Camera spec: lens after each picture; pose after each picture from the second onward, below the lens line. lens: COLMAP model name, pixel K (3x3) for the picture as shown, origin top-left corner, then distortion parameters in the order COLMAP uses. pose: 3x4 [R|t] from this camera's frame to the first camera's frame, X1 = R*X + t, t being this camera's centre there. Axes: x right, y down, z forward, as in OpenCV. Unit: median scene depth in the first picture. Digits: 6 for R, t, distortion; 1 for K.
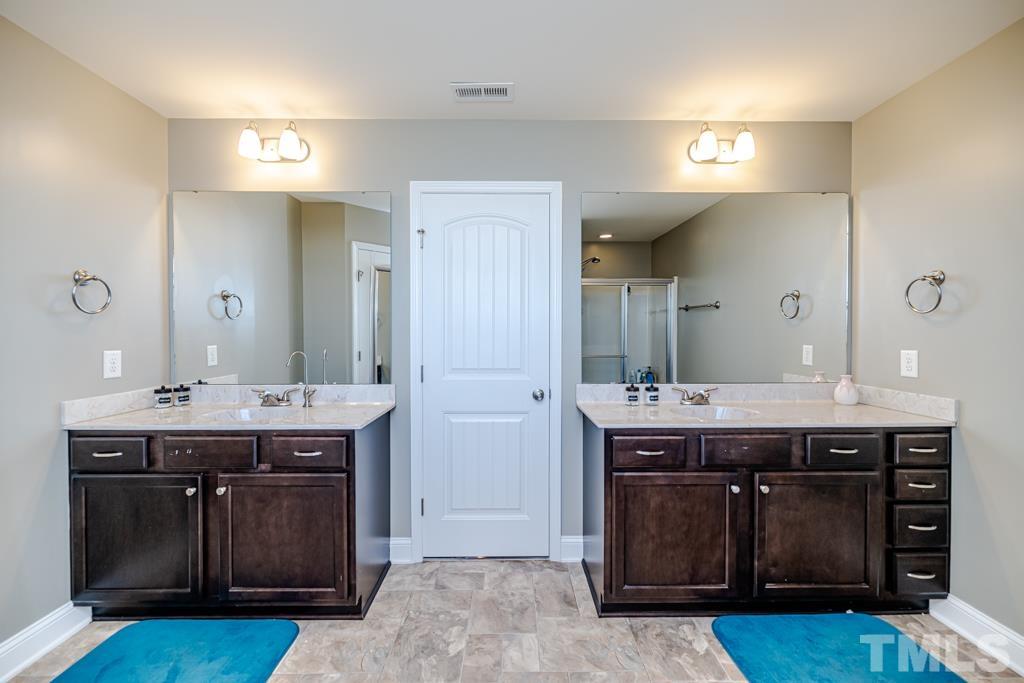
lens RADIAL K [[408.4, 0, 512.8], [0, 408.4, 337.2], [0, 0, 1]] dist [-0.000909, -0.000352]
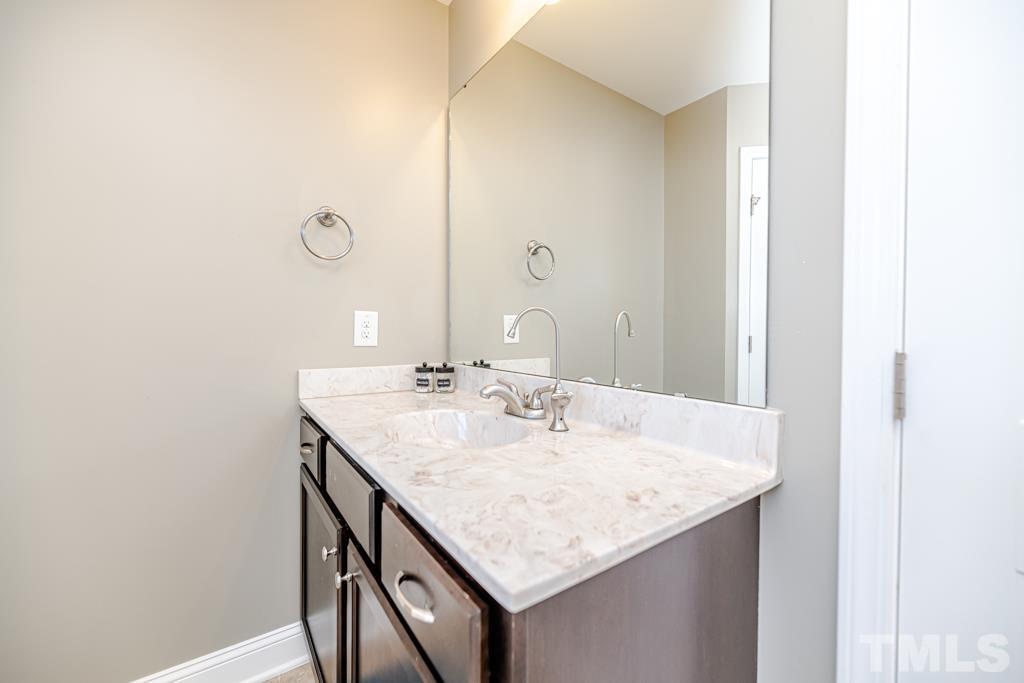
lens RADIAL K [[408.4, 0, 512.8], [0, 408.4, 337.2], [0, 0, 1]] dist [-0.000909, -0.000352]
pose [[0.572079, 0.015631, -0.820050, -0.161769], [-0.016902, 0.999831, 0.007267, 0.064331], [0.820025, 0.009703, 0.572246, 0.698004]]
